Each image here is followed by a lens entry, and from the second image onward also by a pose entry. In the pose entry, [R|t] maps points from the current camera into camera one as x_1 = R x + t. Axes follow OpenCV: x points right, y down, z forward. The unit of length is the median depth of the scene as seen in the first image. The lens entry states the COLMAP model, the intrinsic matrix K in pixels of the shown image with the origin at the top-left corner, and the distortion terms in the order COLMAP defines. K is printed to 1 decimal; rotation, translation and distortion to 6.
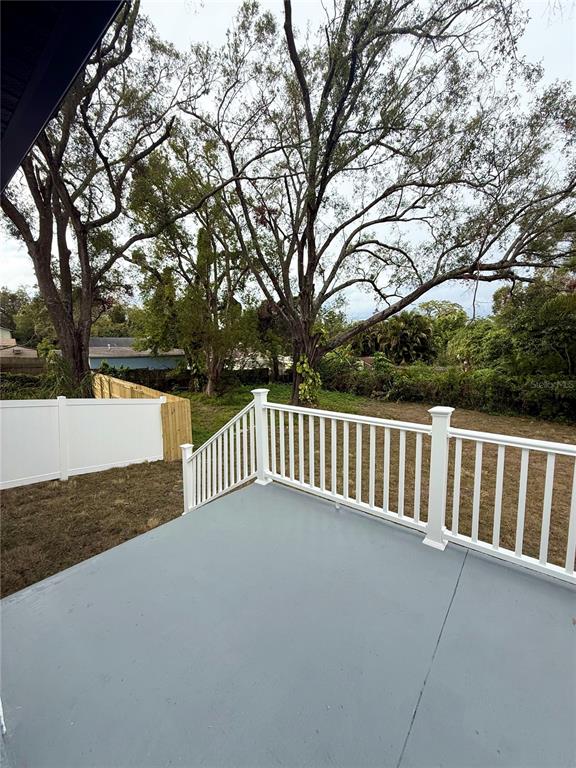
lens RADIAL K [[308.1, 0, 286.5], [0, 308.1, 384.1], [0, 0, 1]] dist [0.000679, -0.000498]
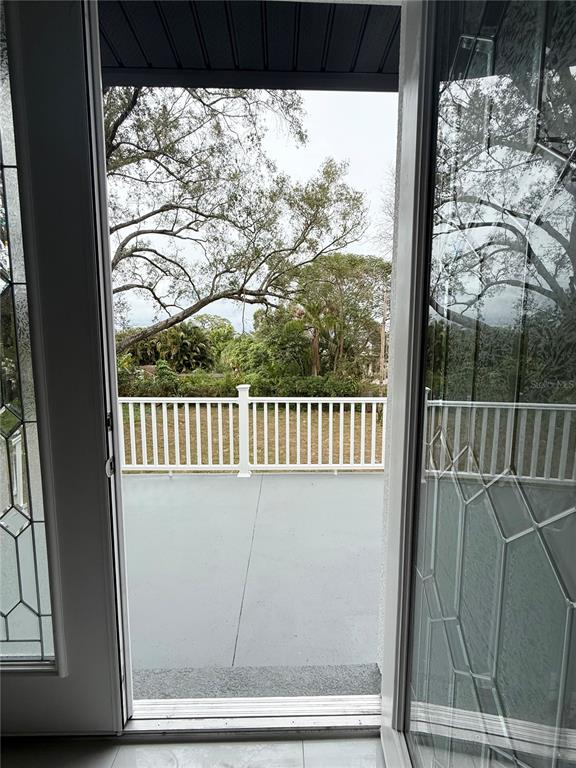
lens RADIAL K [[308.1, 0, 288.6], [0, 308.1, 383.2], [0, 0, 1]] dist [0.000679, -0.000498]
pose [[0.766716, -0.042303, 0.640592, -0.039108], [0.064296, 0.997870, -0.011057, 0.012170], [-0.638759, 0.049665, 0.767802, -0.041826]]
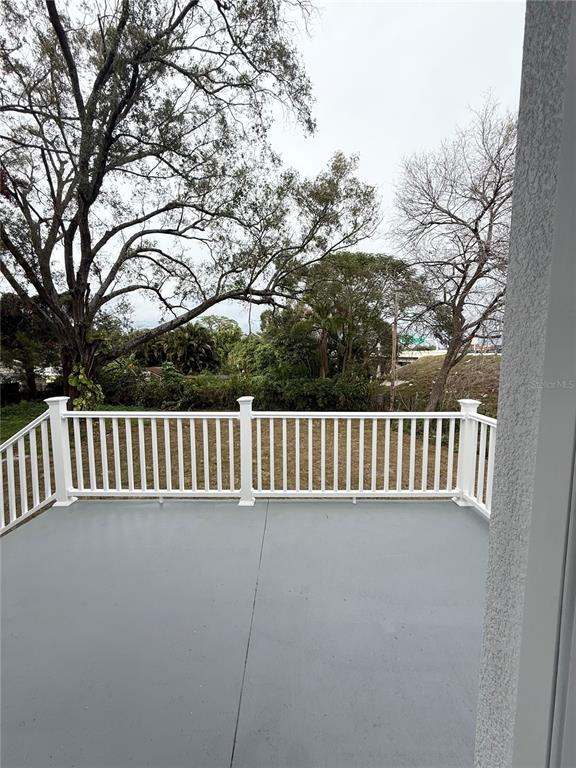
lens RADIAL K [[308.1, 0, 289.0], [0, 308.1, 383.2], [0, 0, 1]] dist [0.000679, -0.000498]
pose [[0.780650, -0.040781, 0.623636, -0.021309], [0.063867, 0.997850, -0.014695, 0.005907], [-0.621696, 0.051301, 0.781577, -0.018656]]
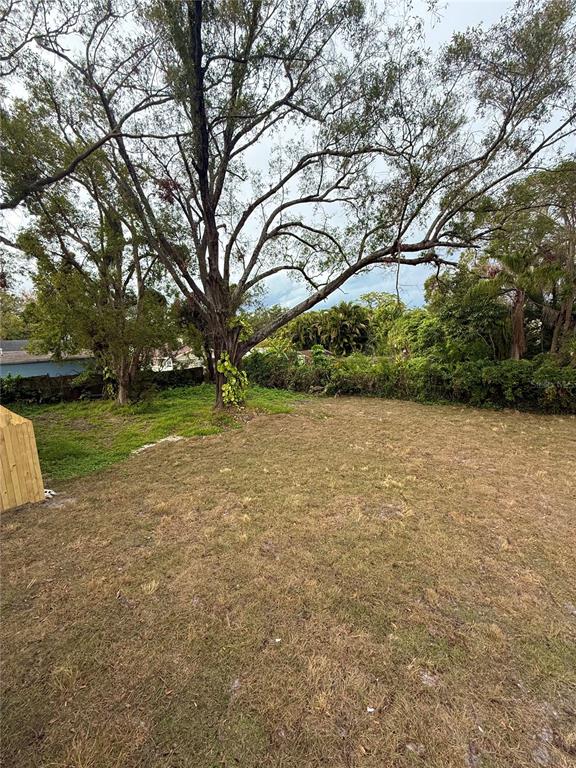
lens RADIAL K [[308.1, 0, 286.7], [0, 308.1, 383.8], [0, 0, 1]] dist [0.000679, -0.000498]
pose [[0.987319, -0.058764, 0.147474, 0.092562], [0.056572, 0.998217, 0.019022, -0.009570], [-0.148329, -0.010438, 0.988883, 0.101321]]
